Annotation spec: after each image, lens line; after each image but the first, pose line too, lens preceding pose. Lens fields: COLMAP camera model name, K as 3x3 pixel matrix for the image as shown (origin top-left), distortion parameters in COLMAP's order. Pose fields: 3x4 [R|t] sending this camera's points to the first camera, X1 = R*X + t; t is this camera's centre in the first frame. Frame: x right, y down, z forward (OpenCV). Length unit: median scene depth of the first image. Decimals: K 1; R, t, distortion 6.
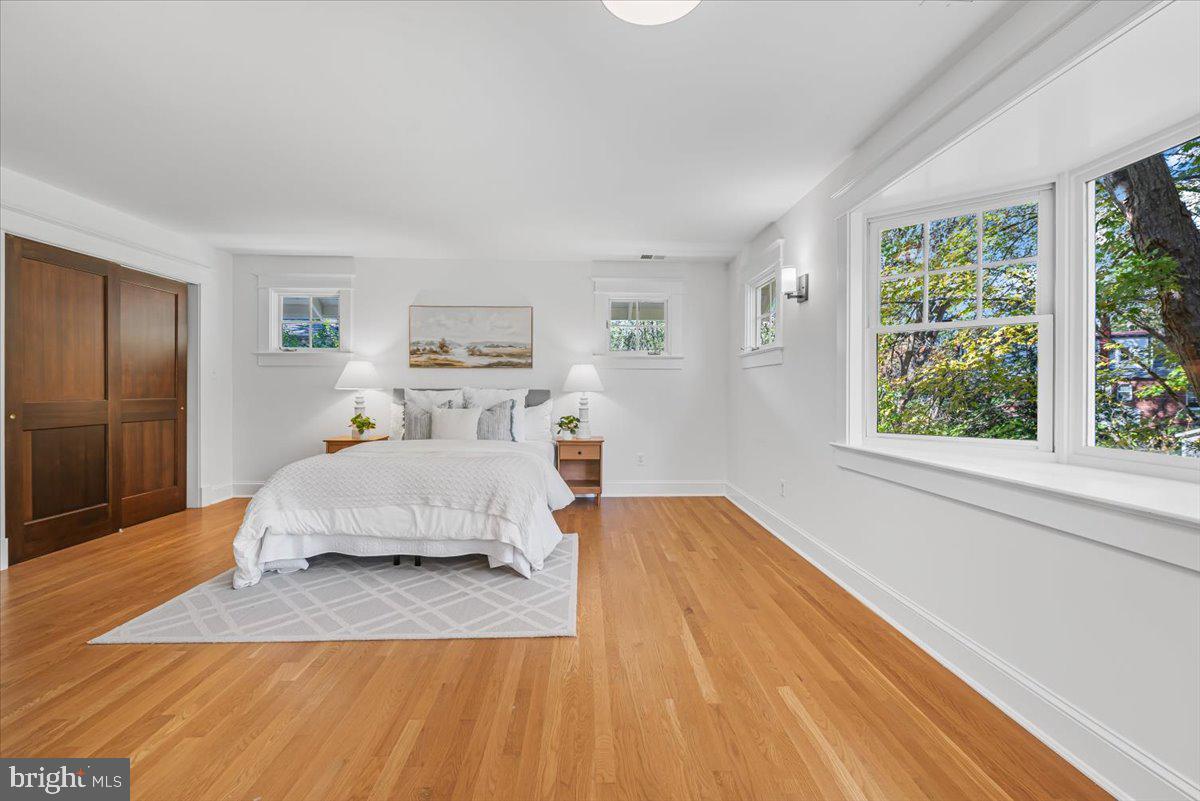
lens RADIAL K [[484.6, 0, 601.8], [0, 484.6, 394.6], [0, 0, 1]] dist [-0.000983, -0.000242]
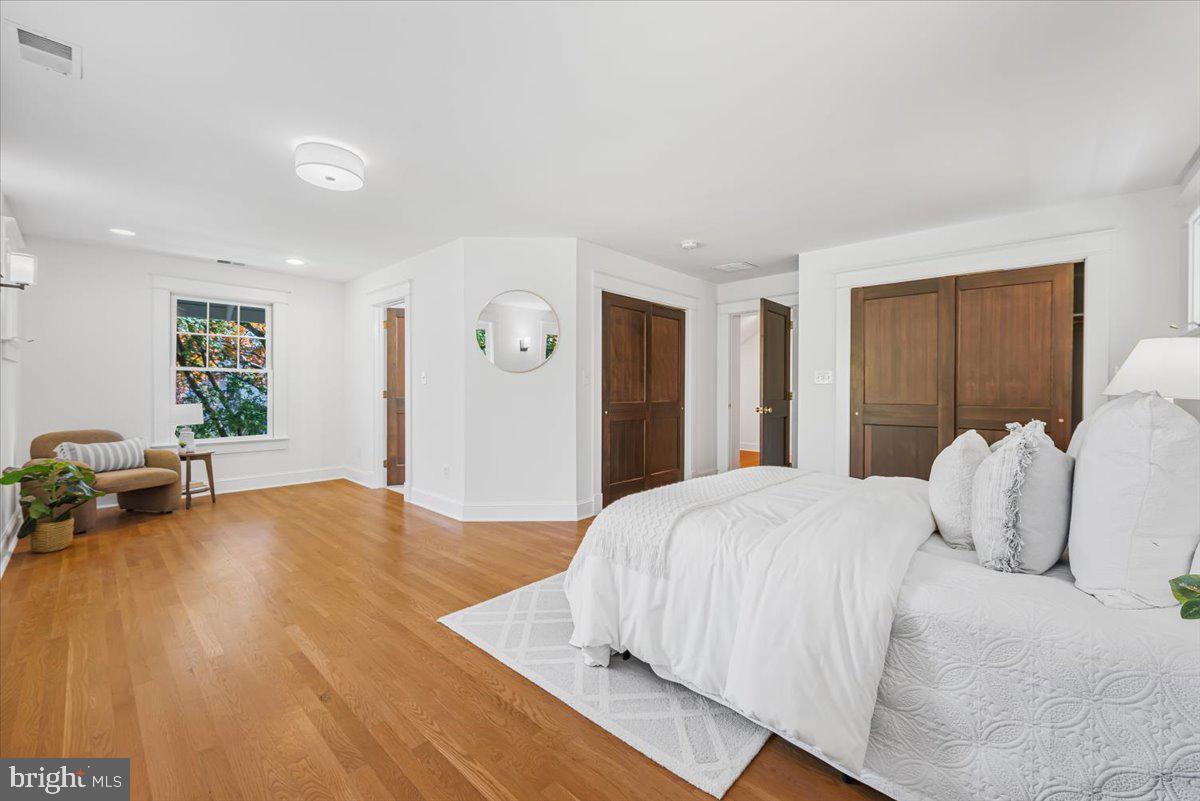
lens RADIAL K [[484.6, 0, 607.4], [0, 484.6, 399.6], [0, 0, 1]] dist [-0.000983, -0.000242]
pose [[-0.712848, -0.003797, -0.701308, 0.402625], [-0.010333, 0.999934, 0.005089, -0.001512], [0.701243, 0.010875, -0.712840, 1.876722]]
